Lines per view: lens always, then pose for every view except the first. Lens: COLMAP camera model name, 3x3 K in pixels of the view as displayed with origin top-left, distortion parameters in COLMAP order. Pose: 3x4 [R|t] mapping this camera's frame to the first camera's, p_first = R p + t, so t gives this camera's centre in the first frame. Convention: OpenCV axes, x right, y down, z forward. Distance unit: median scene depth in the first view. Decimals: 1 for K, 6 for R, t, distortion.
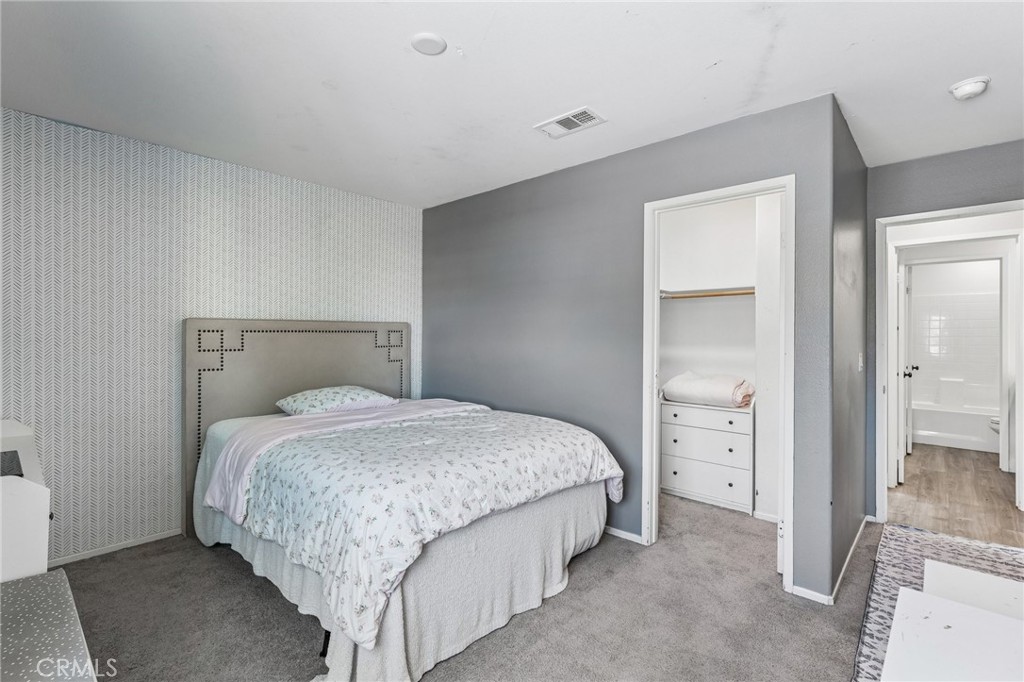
lens RADIAL K [[474.4, 0, 512.6], [0, 474.4, 322.0], [0, 0, 1]] dist [0.058213, -0.000040]
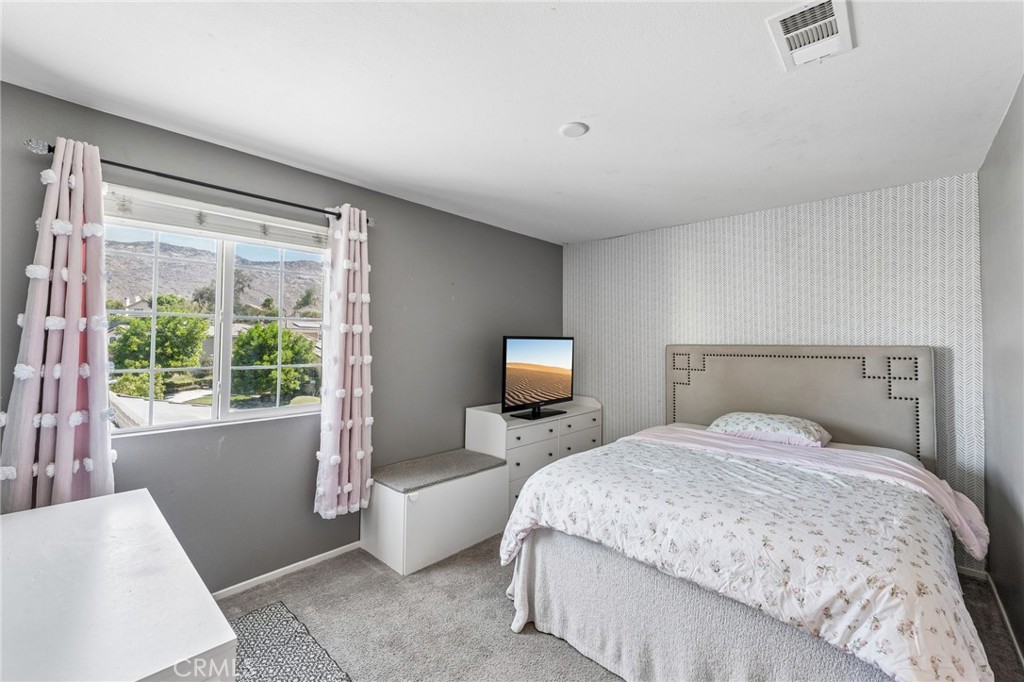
lens RADIAL K [[419.0, 0, 513.2], [0, 419.0, 352.4], [0, 0, 1]] dist [-0.001126, -0.000115]
pose [[0.003620, -0.000590, -0.999993, 0.497316], [0.002719, 0.999996, -0.000580, 0.012518], [0.999990, -0.002717, 0.003622, 0.522733]]
